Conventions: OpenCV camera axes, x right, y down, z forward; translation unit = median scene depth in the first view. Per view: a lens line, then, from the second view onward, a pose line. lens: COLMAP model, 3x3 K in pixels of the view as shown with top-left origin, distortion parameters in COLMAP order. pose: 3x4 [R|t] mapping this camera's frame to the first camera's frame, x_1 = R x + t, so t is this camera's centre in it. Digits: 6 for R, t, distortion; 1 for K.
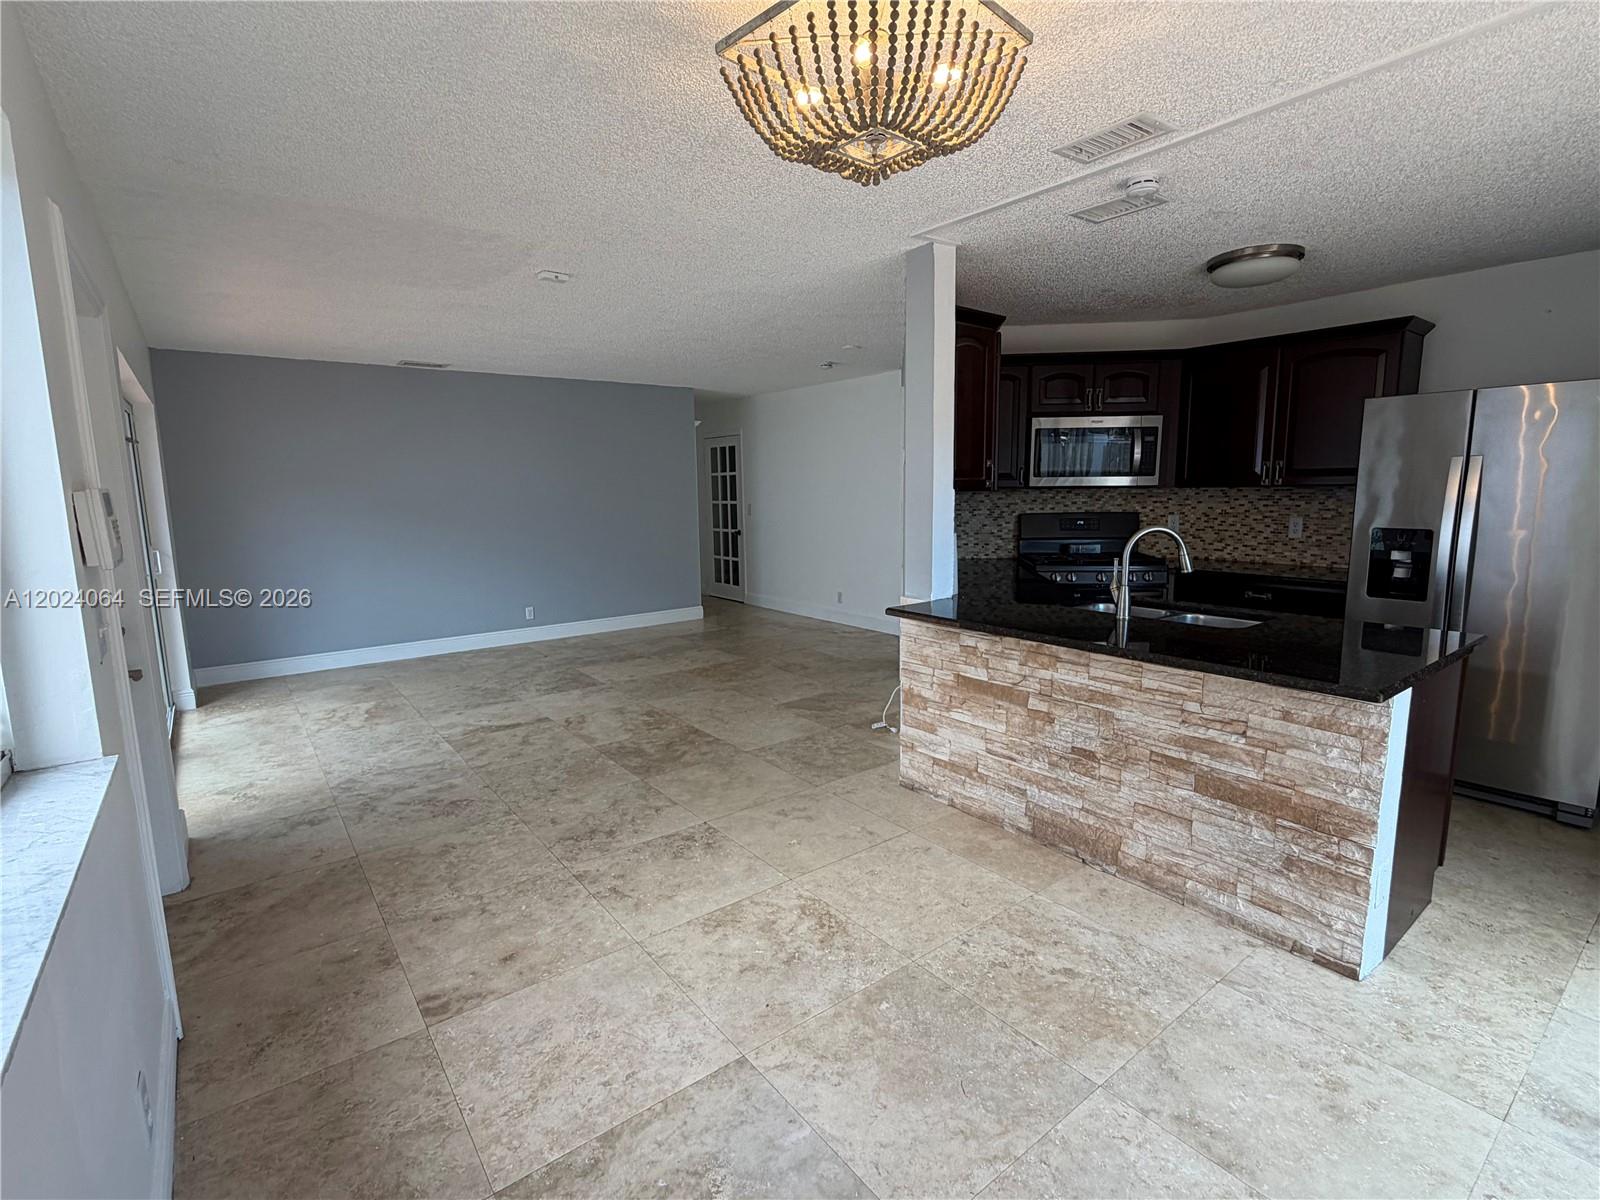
lens RADIAL K [[760.4, 0, 800.0], [0, 760.4, 600.0], [0, 0, 1]] dist [0.001840, -0.000091]
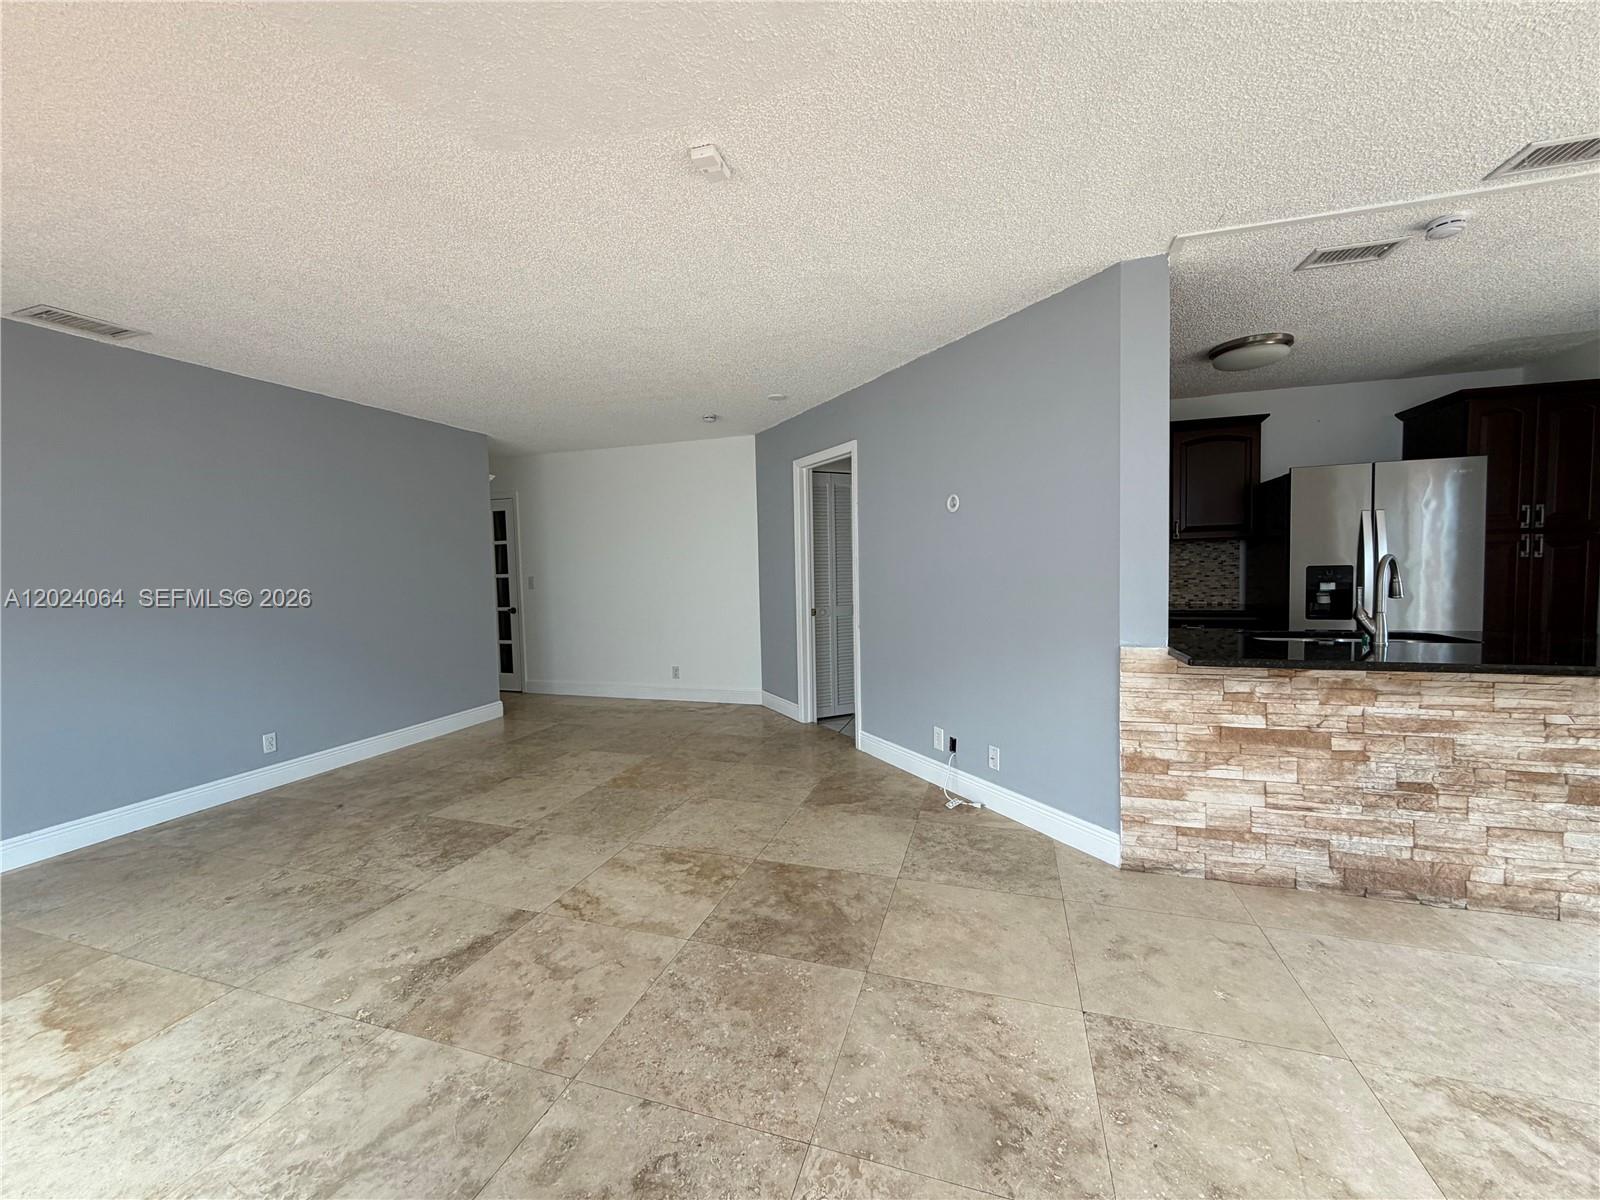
lens RADIAL K [[638.2, 0, 794.8], [0, 638.2, 598.4], [0, 0, 1]] dist [0.001612, -0.000156]
pose [[0.825836, -0.033807, 0.562897, -0.656413], [0.095404, 0.992188, -0.080380, -0.040736], [-0.555782, 0.120083, 0.822609, 0.677121]]
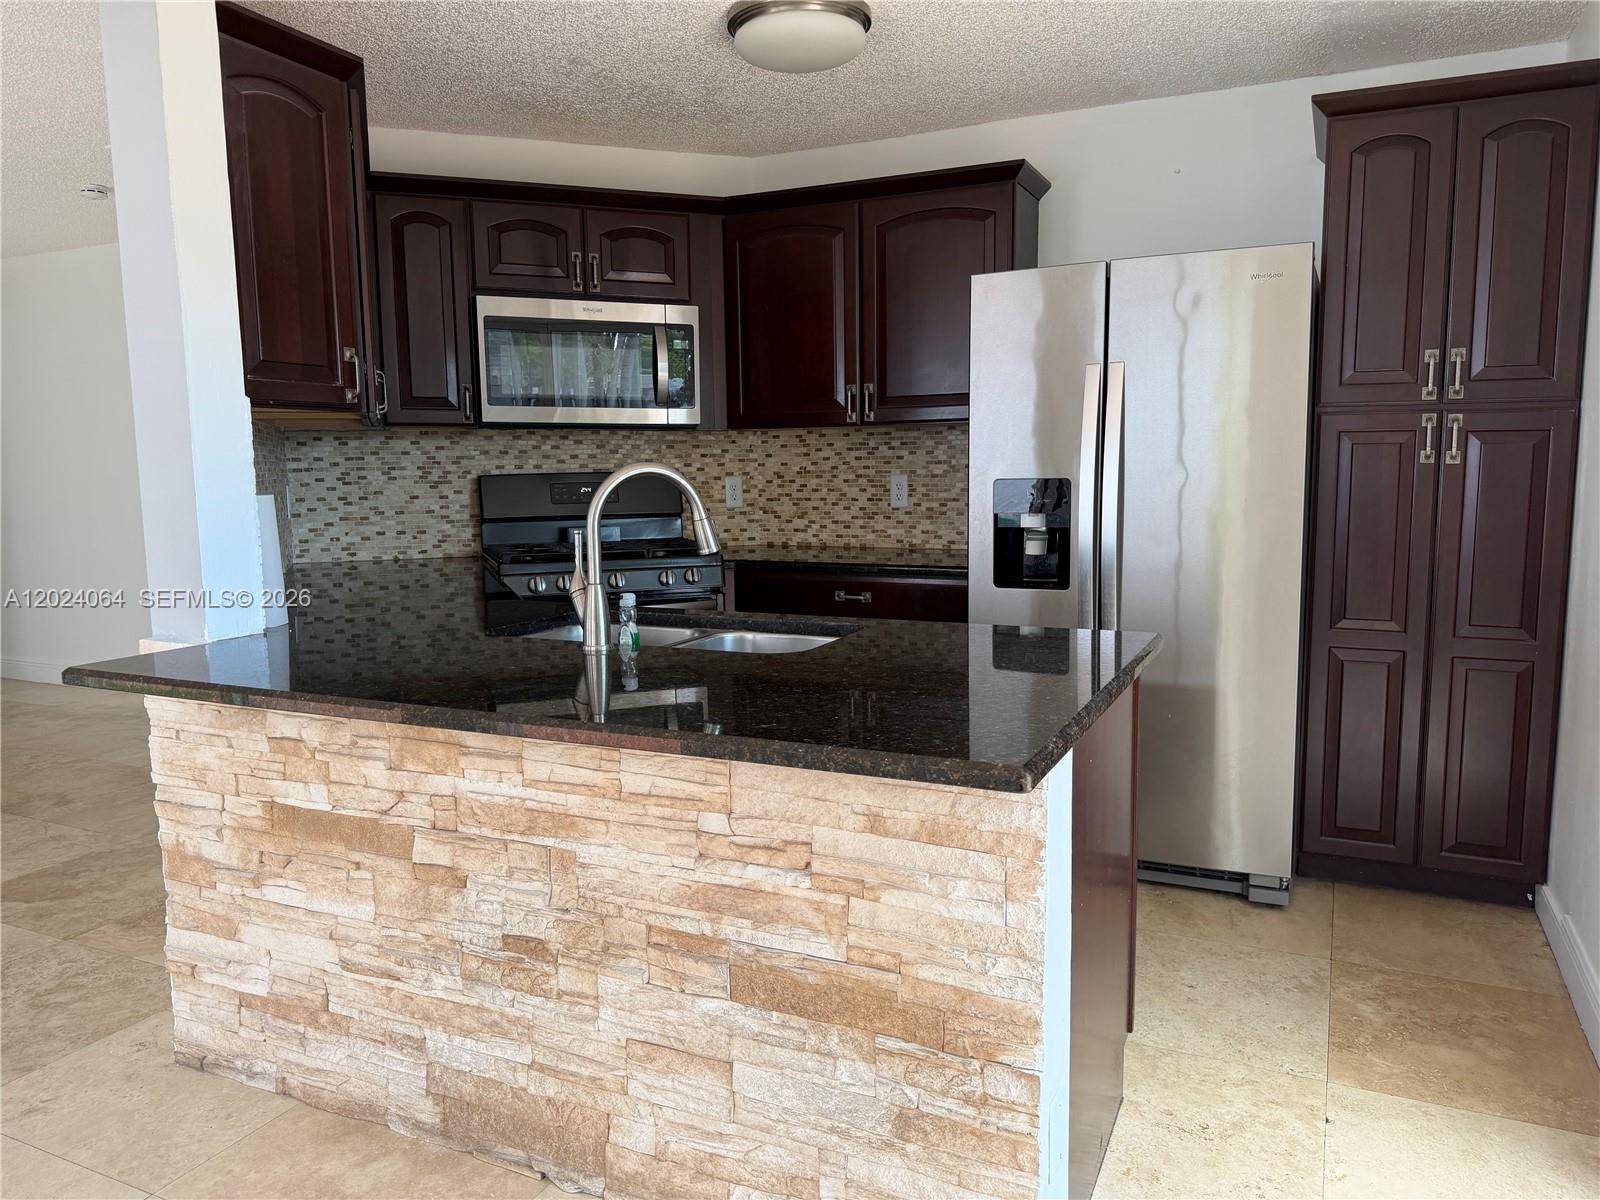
lens RADIAL K [[1121.0, 0, 800.0], [0, 1121.0, 600.0], [0, 0, 1]] dist [0.159655, -0.298407]
pose [[0.892233, -0.054562, 0.448267, 0.201111], [0.069364, 0.997452, -0.016655, 0.011920], [-0.446216, 0.045954, 0.893745, 0.263568]]
